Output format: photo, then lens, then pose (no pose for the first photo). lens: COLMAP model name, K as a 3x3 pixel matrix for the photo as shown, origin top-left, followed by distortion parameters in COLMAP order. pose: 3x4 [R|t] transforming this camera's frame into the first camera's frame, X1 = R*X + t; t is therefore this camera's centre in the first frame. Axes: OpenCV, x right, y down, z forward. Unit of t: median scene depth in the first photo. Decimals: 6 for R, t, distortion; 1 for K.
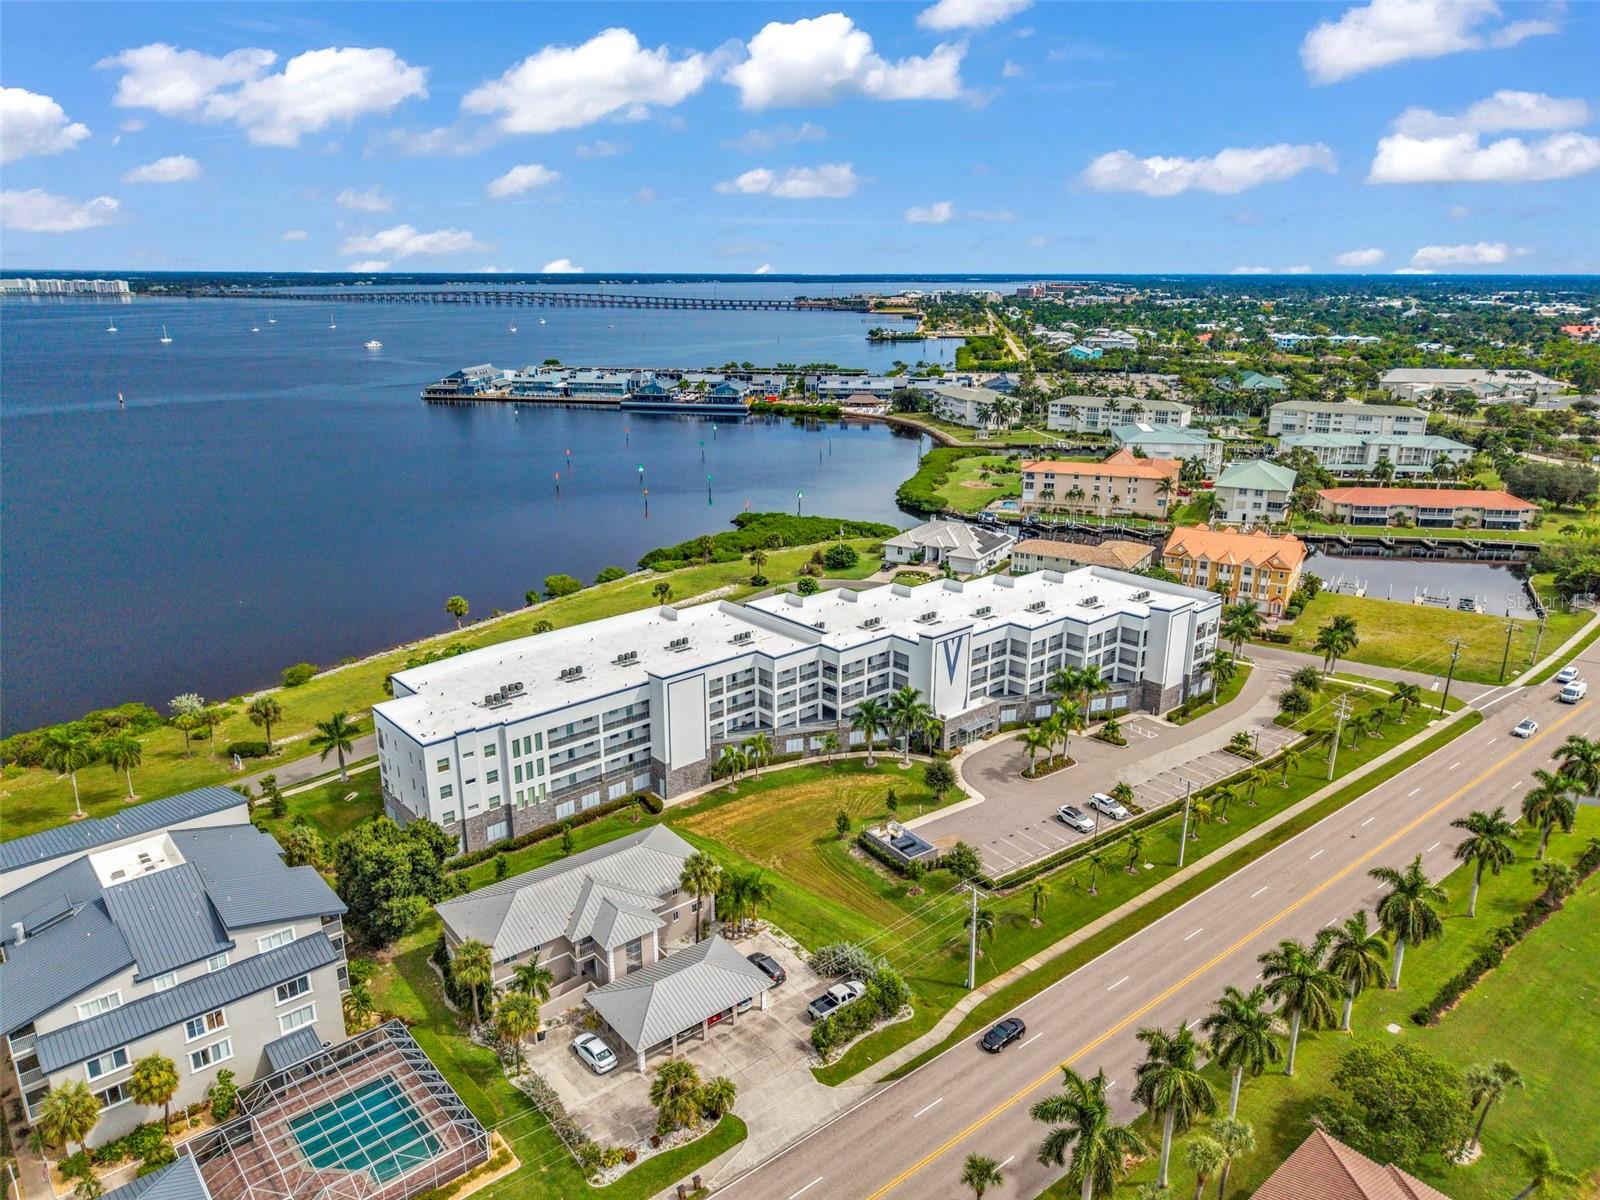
lens RADIAL K [[1067.9, 0, 800.0], [0, 1067.9, 600.0], [0, 0, 1]] dist [0.092752, -0.149754]
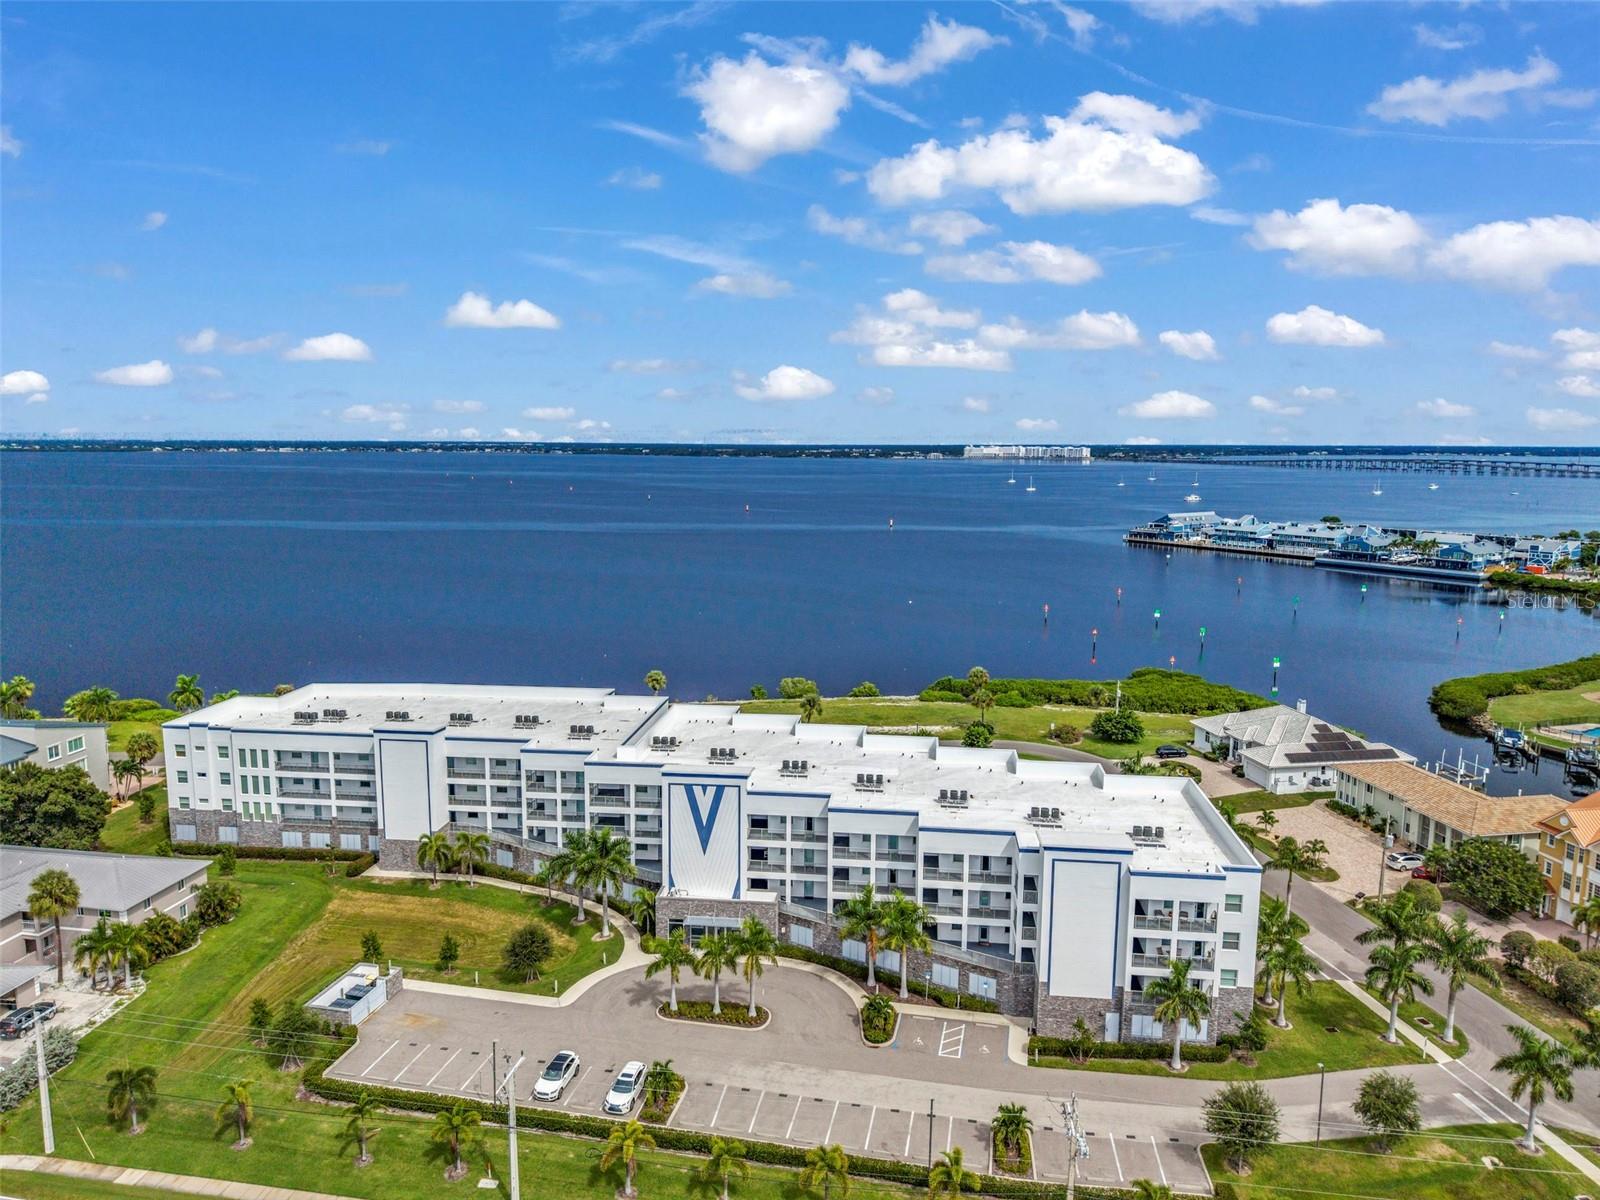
lens RADIAL K [[1071.9, 0, 799.3], [0, 1071.9, 597.6], [0, 0, 1]] dist [0.034255, -0.036904]
pose [[0.663825, 0.108355, -0.739997, 0.399737], [-0.221817, 0.973453, -0.056445, -0.034068], [0.714237, 0.201613, 0.670238, 0.312744]]
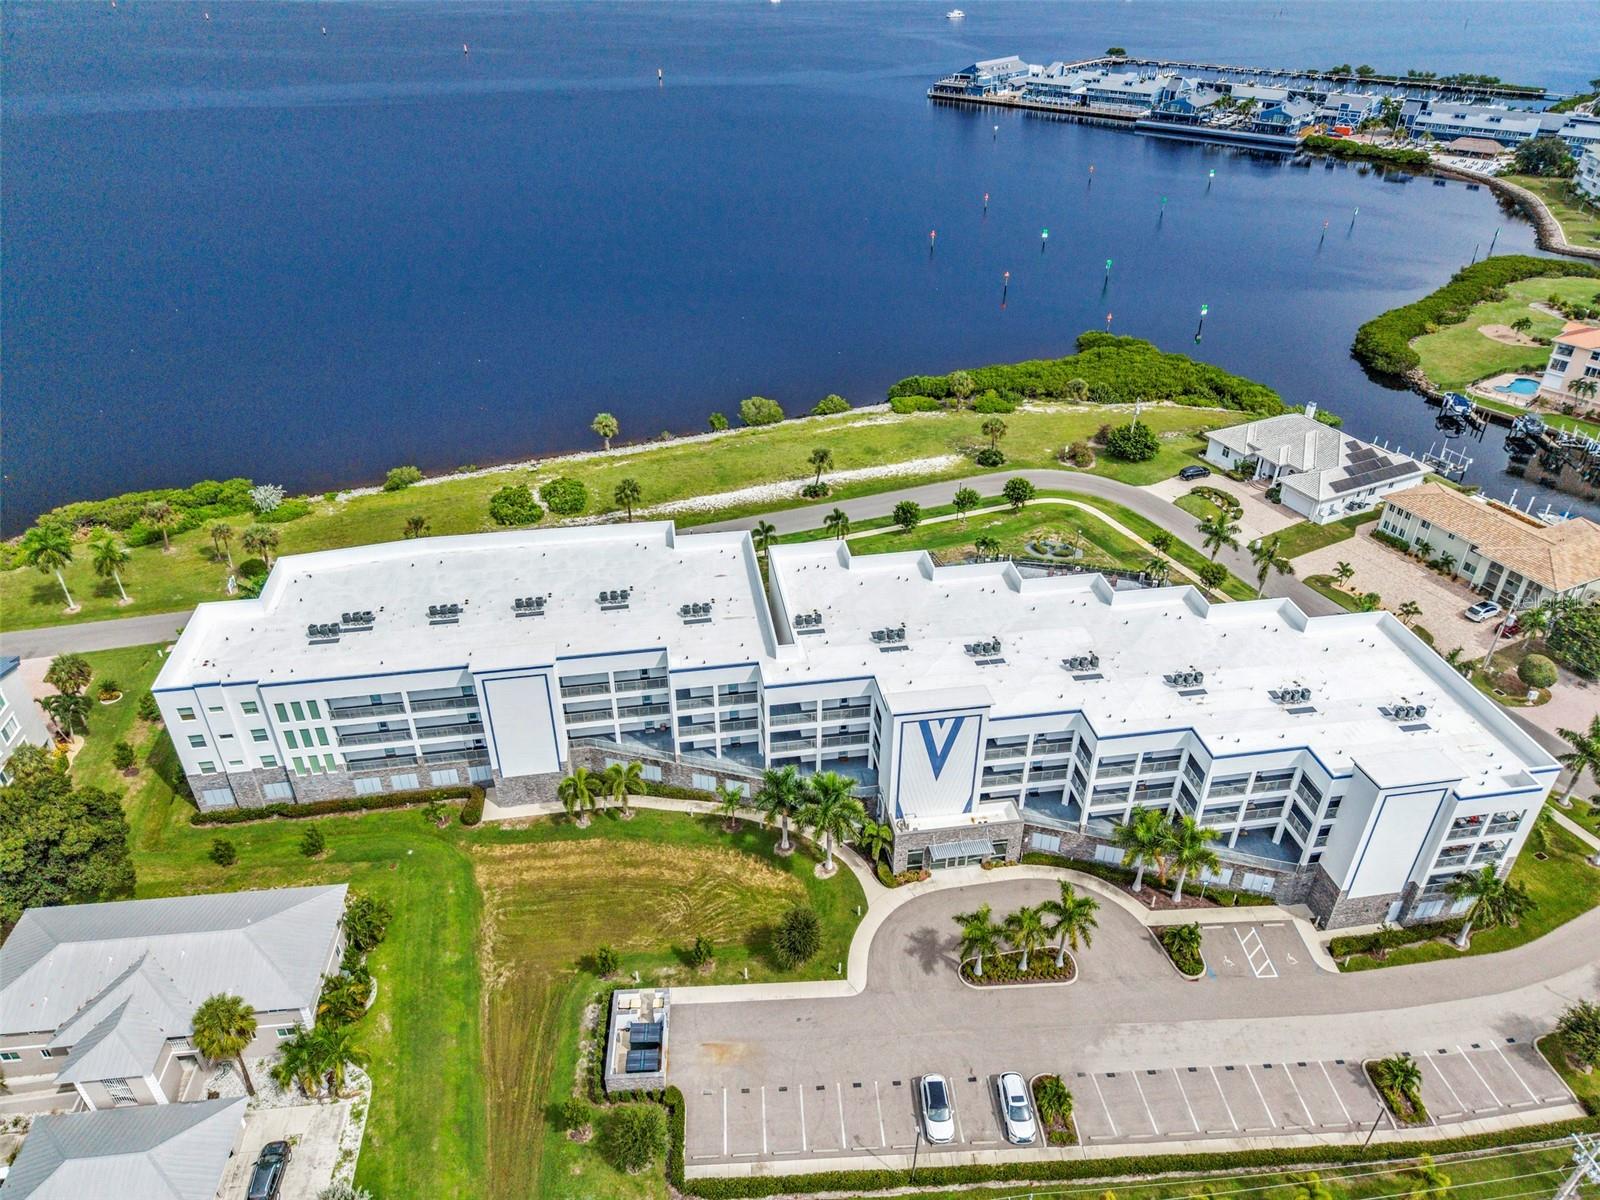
lens RADIAL K [[1071.9, 0, 799.3], [0, 1071.9, 597.6], [0, 0, 1]] dist [0.034255, -0.036904]
pose [[0.841406, 0.290340, -0.455783, 0.193479], [-0.156808, 0.938299, 0.308230, -0.120479], [0.517152, -0.187876, 0.835019, 0.257943]]
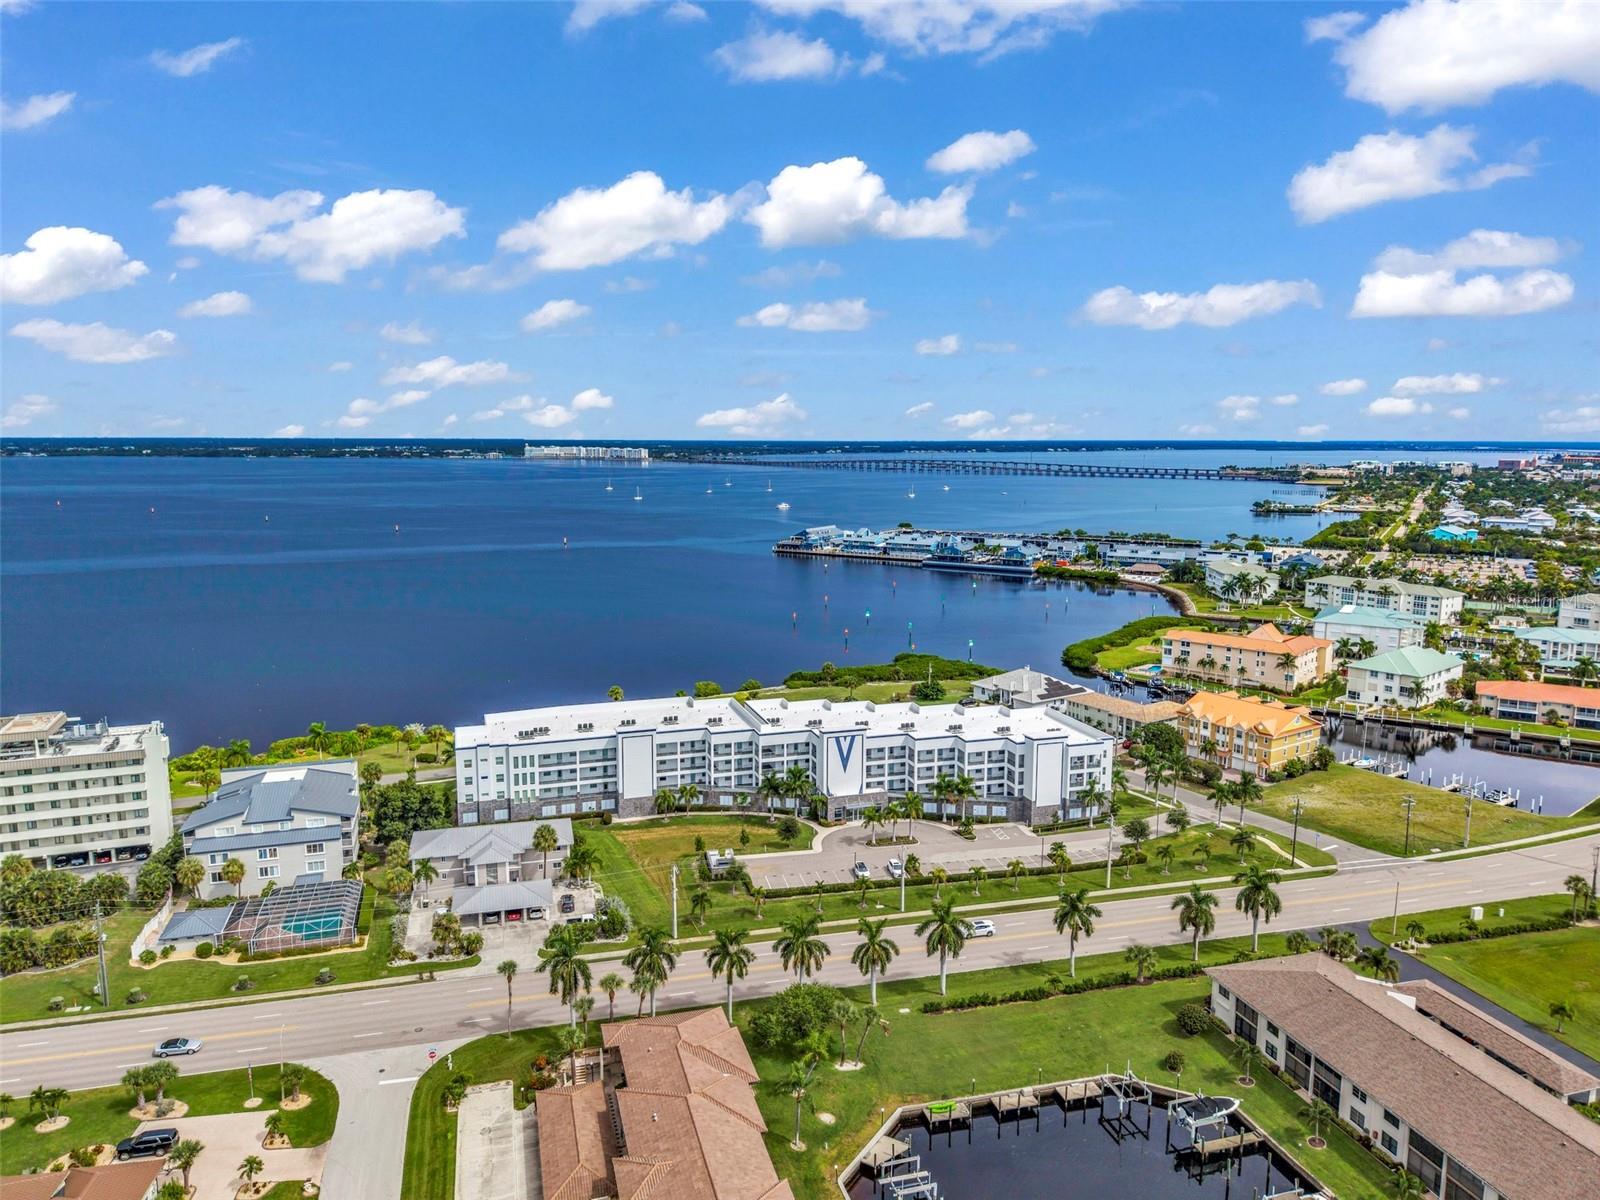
lens RADIAL K [[1066.6, 0, 795.2], [0, 1066.6, 620.1], [0, 0, 1]] dist [0.085462, -0.101764]
pose [[0.912145, 0.068950, -0.404027, 0.354044], [-0.120067, 0.987455, -0.102552, 0.020406], [0.391887, 0.142053, 0.908980, -0.150413]]
